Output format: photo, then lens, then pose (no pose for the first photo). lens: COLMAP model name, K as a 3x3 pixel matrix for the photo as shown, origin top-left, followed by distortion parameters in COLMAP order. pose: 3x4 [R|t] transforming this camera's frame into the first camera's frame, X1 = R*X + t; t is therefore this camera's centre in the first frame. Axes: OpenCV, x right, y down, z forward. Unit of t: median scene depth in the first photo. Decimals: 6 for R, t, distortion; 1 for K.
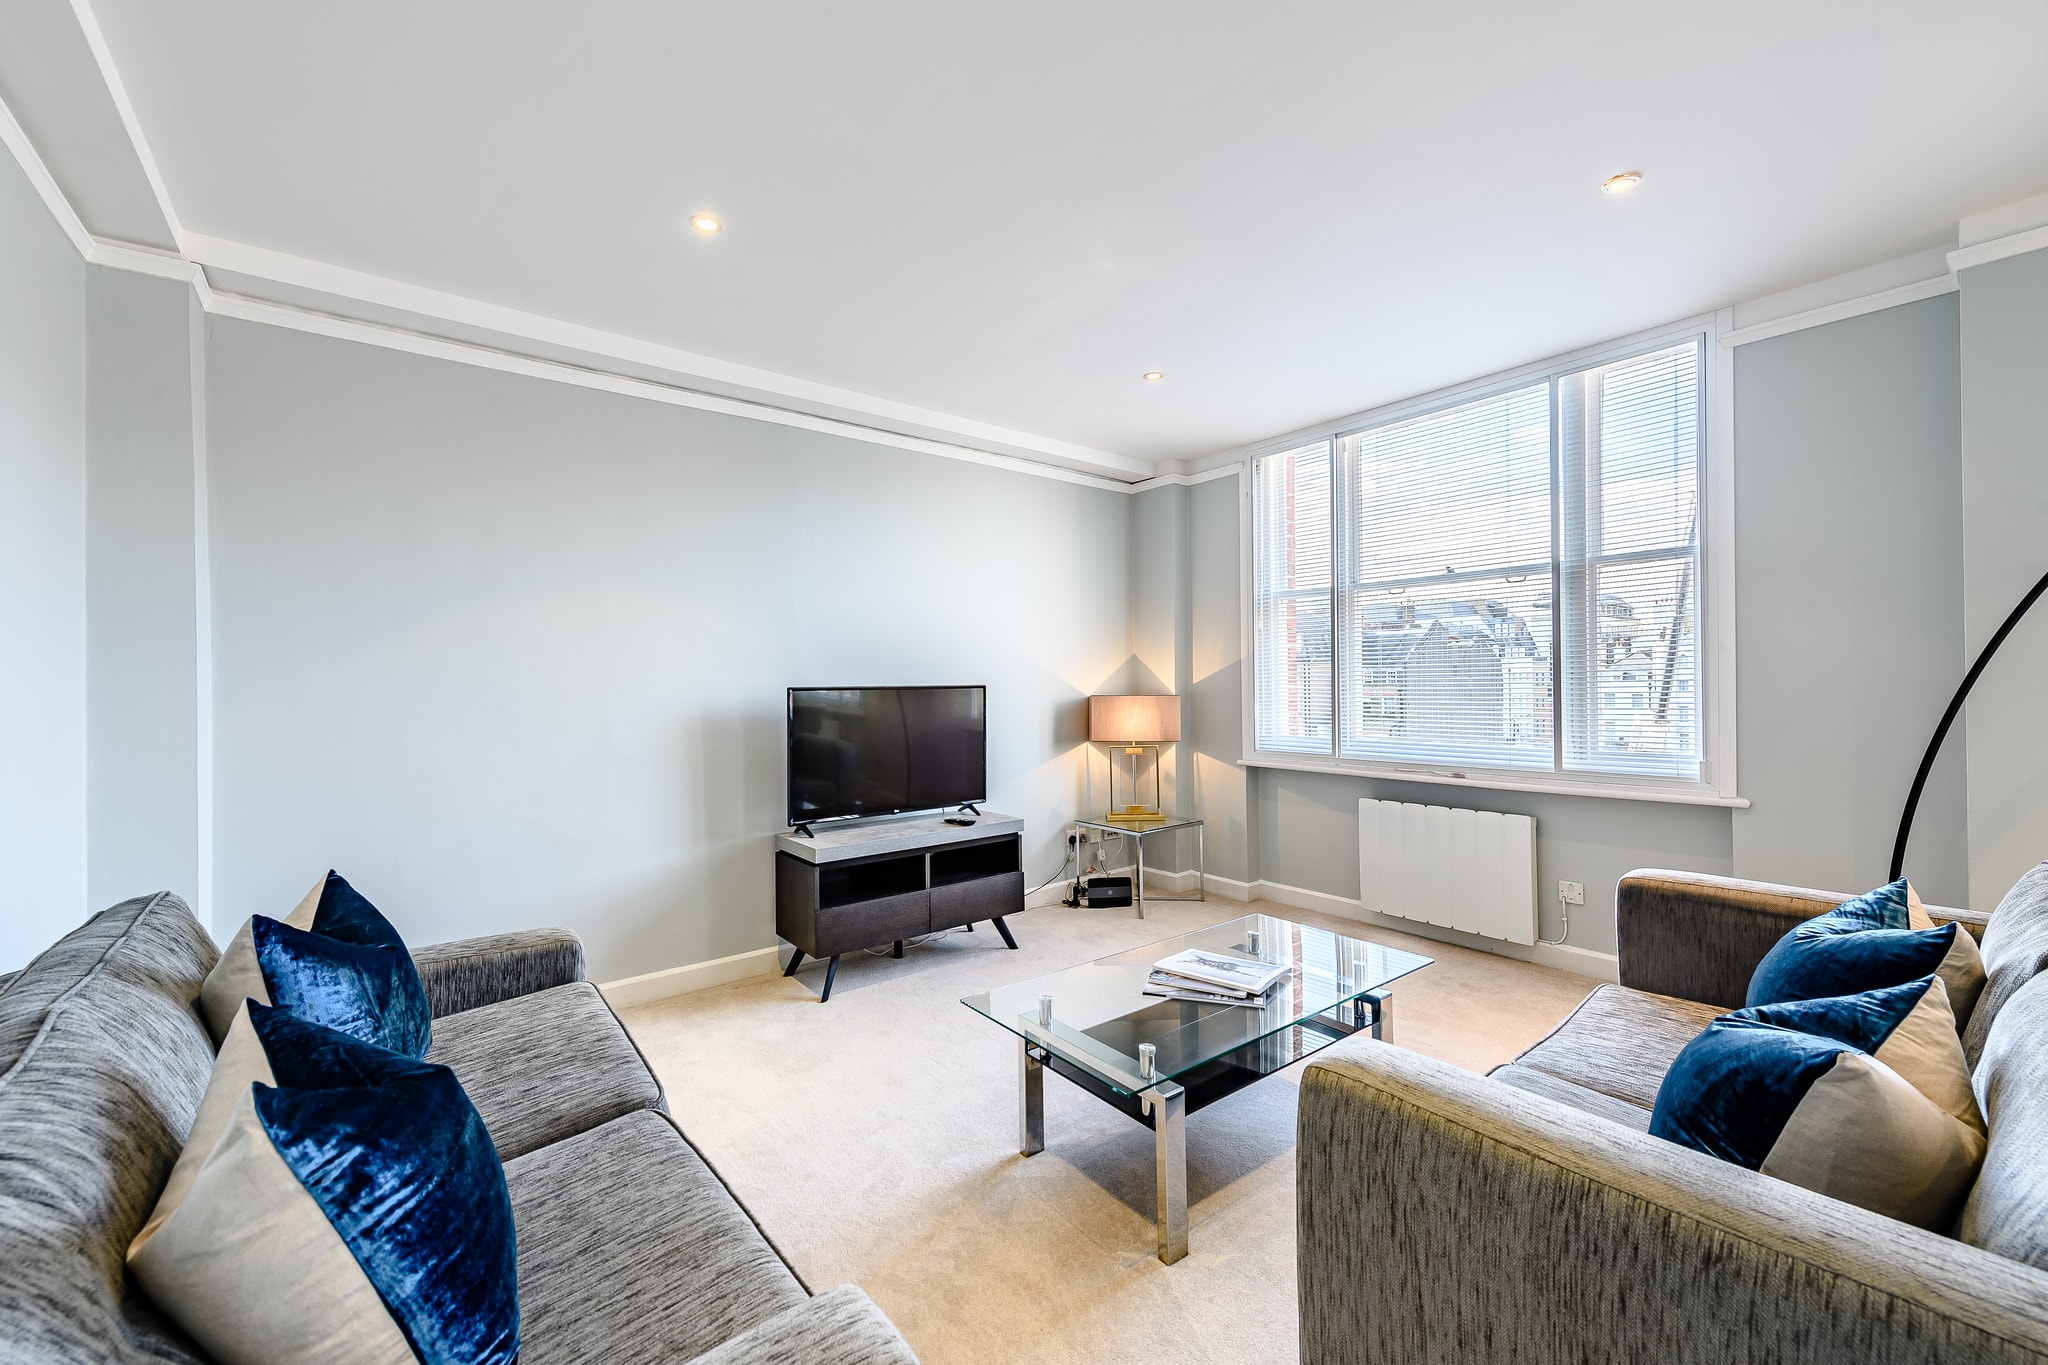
lens RADIAL K [[816.4, 0, 1024.0], [0, 816.4, 682.5], [0, 0, 1]] dist [0.003707, 0.000105]
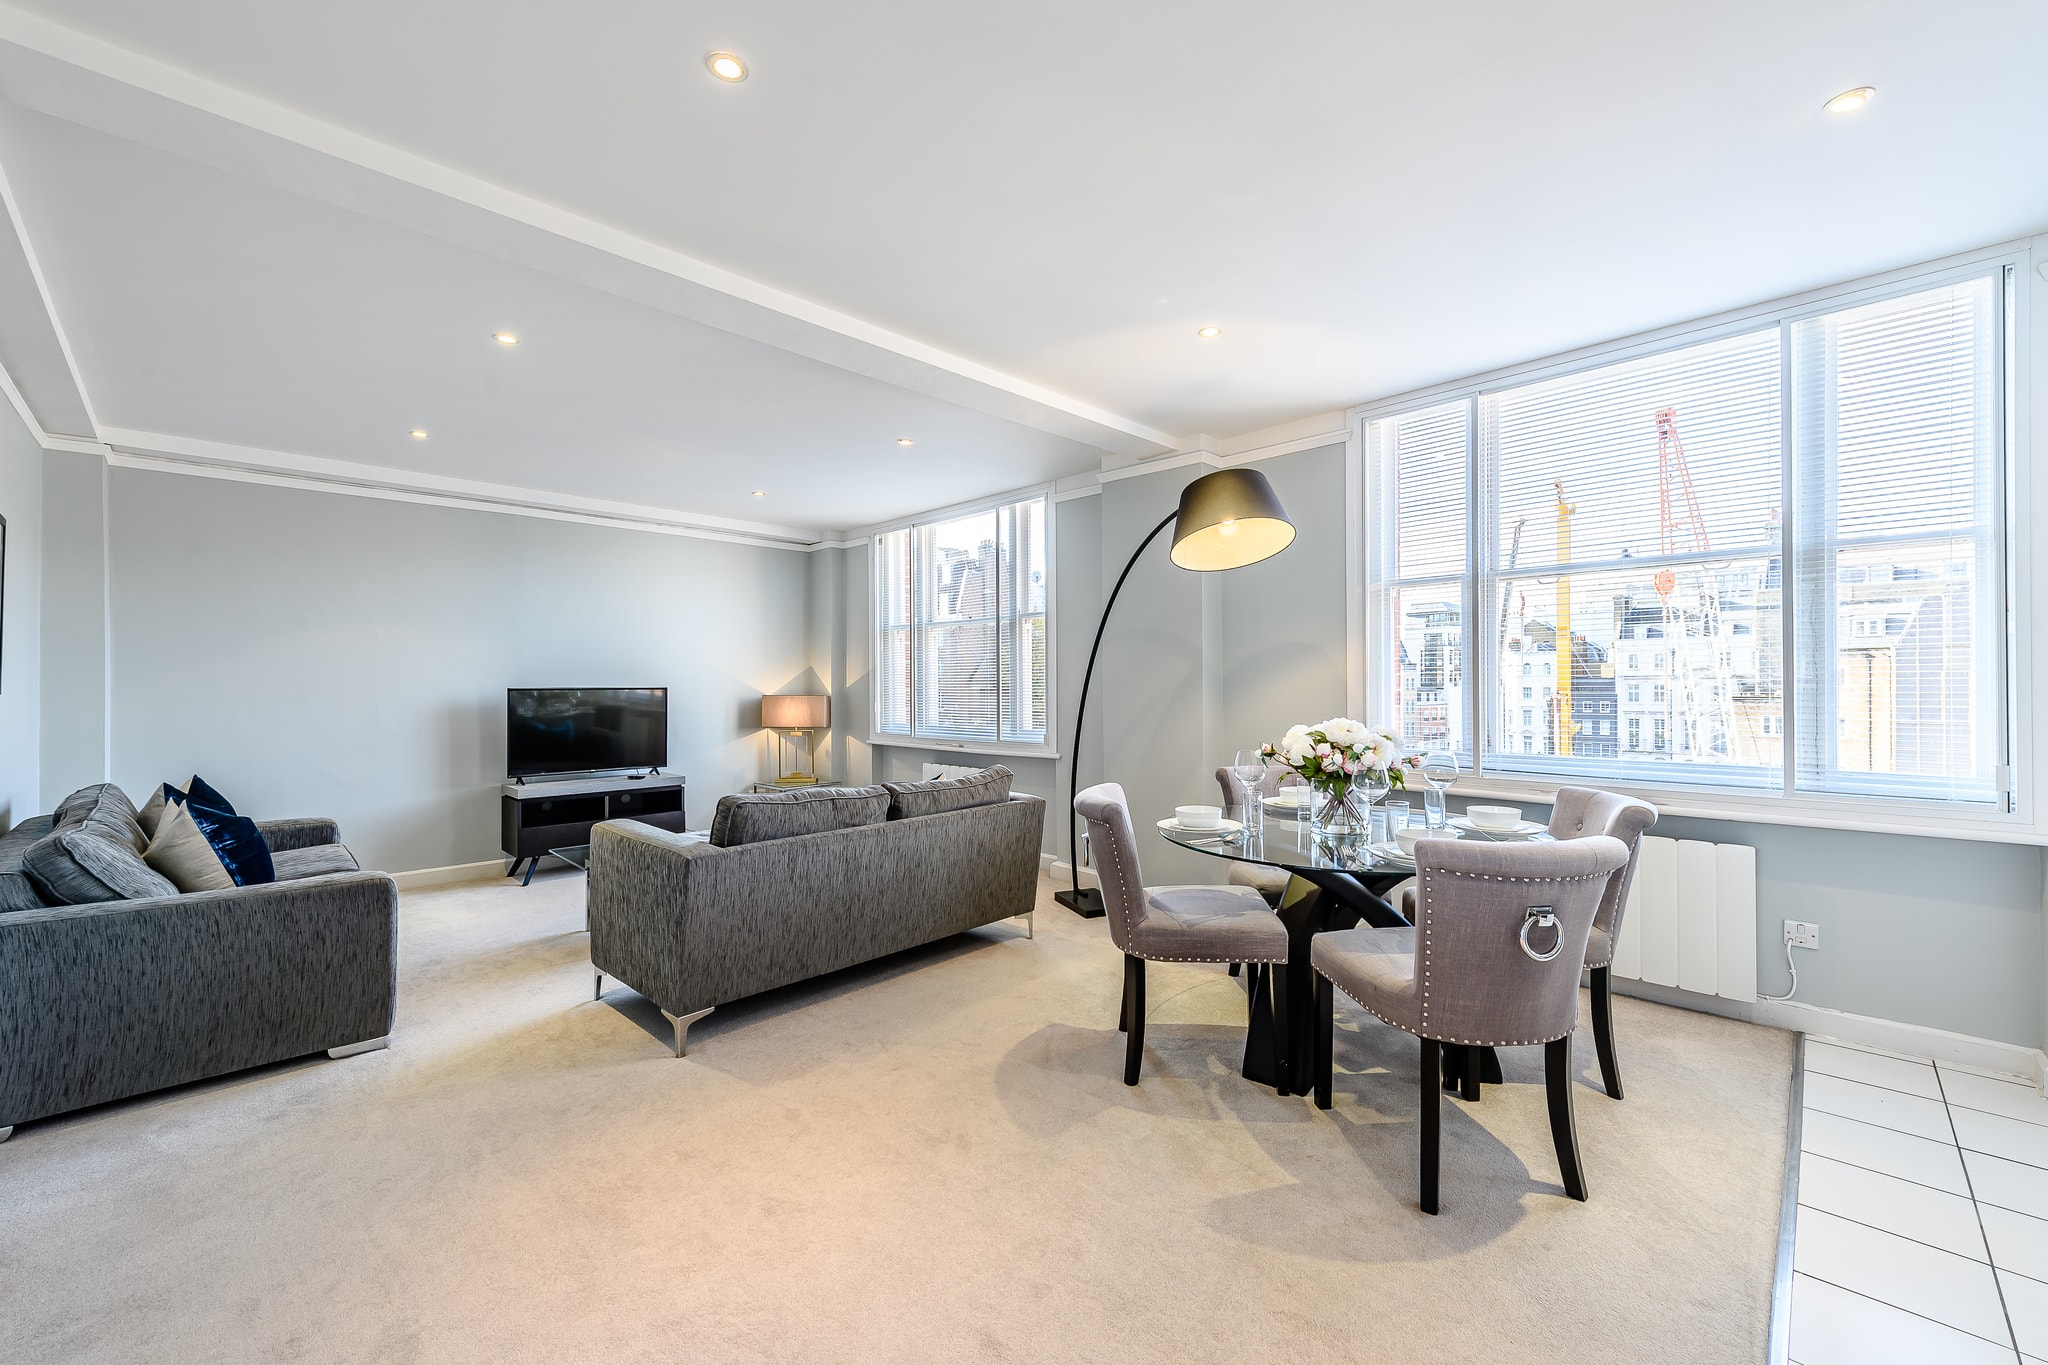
lens RADIAL K [[814.6, 0, 1024.0], [0, 814.6, 682.5], [0, 0, 1]] dist [-0.001653, -0.000378]
pose [[0.992899, 0.006122, 0.118800, 0.481434], [-0.005791, 0.999978, -0.003132, -0.006390], [-0.118817, 0.002422, 0.992913, -0.628063]]
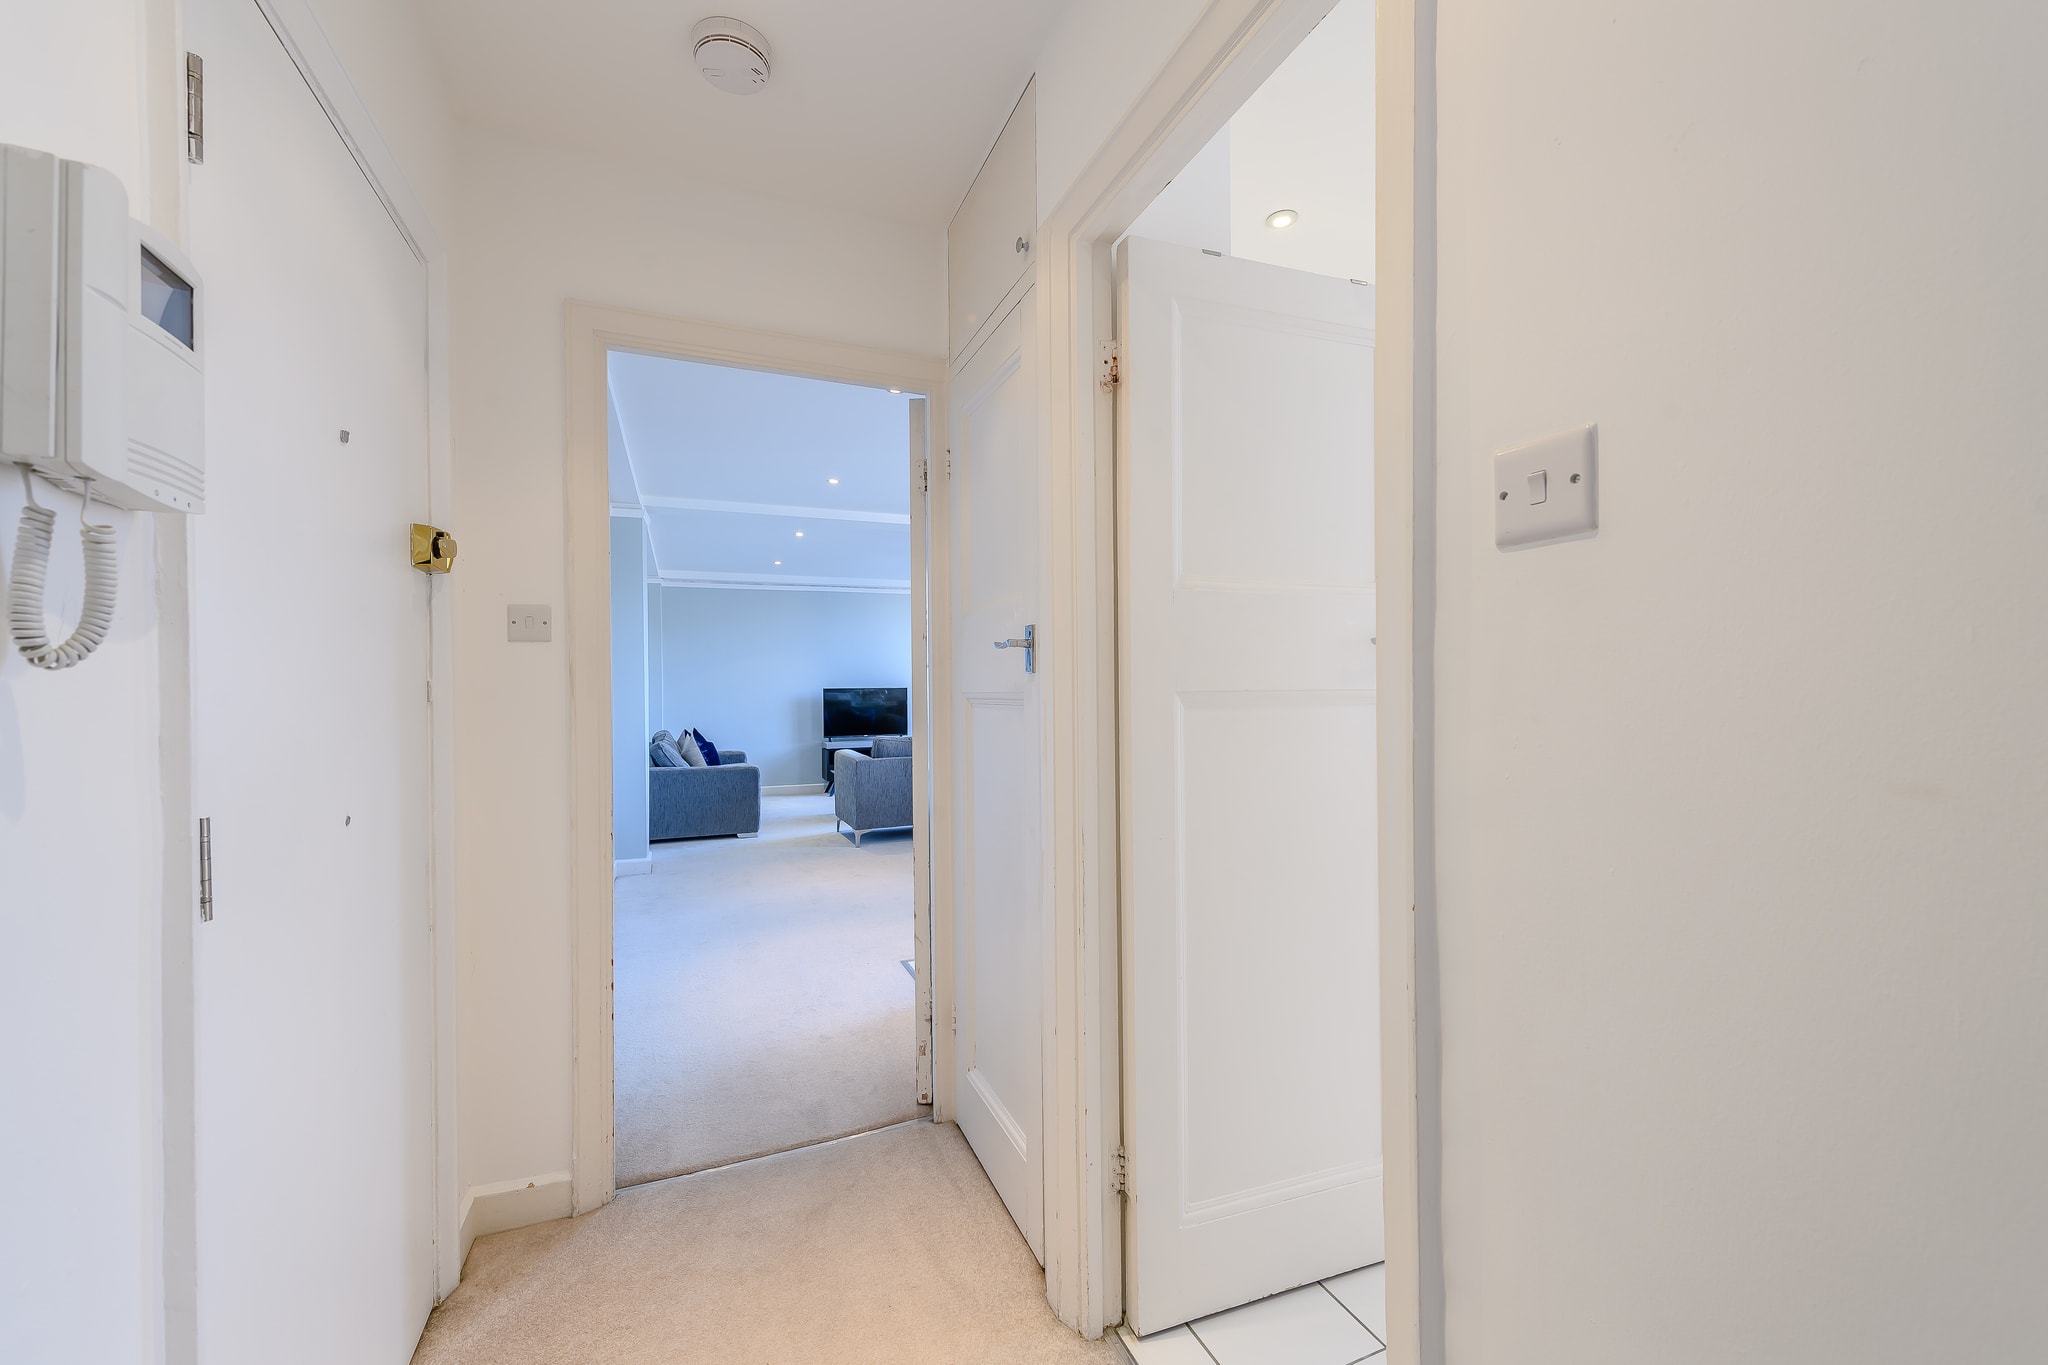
lens RADIAL K [[814.6, 0, 1024.0], [0, 814.6, 682.5], [0, 0, 1]] dist [-0.001653, -0.000378]
pose [[0.960433, -0.001935, -0.278505, 1.112978], [0.001339, 0.999996, -0.002328, -0.008678], [0.278509, 0.001863, 0.960432, -1.450417]]
